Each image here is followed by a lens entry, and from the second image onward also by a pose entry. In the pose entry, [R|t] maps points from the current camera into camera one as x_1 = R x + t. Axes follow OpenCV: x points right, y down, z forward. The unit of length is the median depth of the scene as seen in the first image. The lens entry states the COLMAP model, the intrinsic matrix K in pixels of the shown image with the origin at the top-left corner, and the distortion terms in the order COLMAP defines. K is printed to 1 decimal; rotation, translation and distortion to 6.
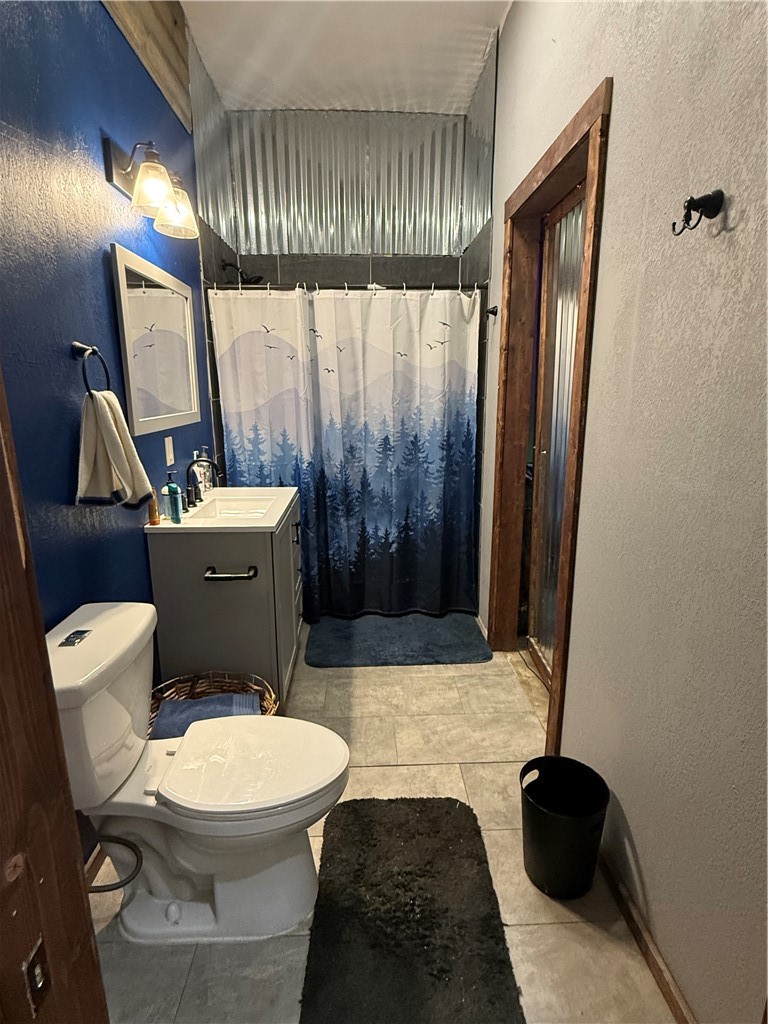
lens RADIAL K [[541.9, 0, 384.0], [0, 541.9, 512.0], [0, 0, 1]] dist [-0.002539, -0.000877]
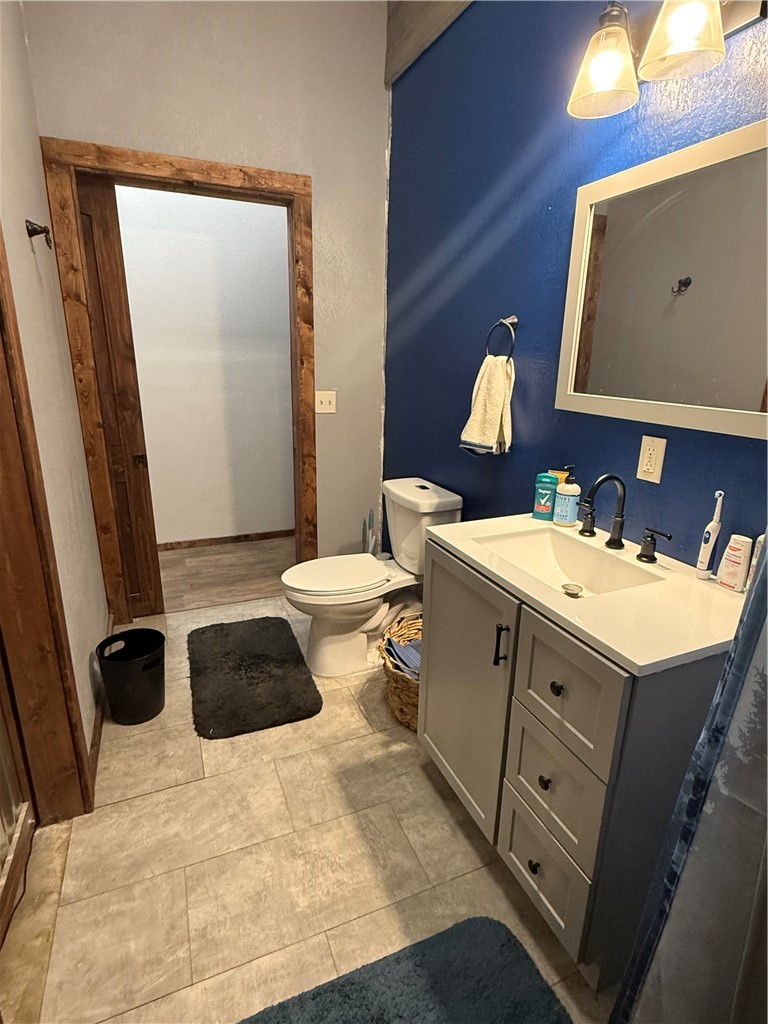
lens RADIAL K [[541.9, 0, 384.0], [0, 541.9, 512.0], [0, 0, 1]] dist [-0.002539, -0.000877]
pose [[-0.937738, 0.082604, -0.337379, 0.111452], [-0.093643, 0.875223, 0.474570, -0.325410], [0.334483, 0.476615, -0.812994, 1.425480]]
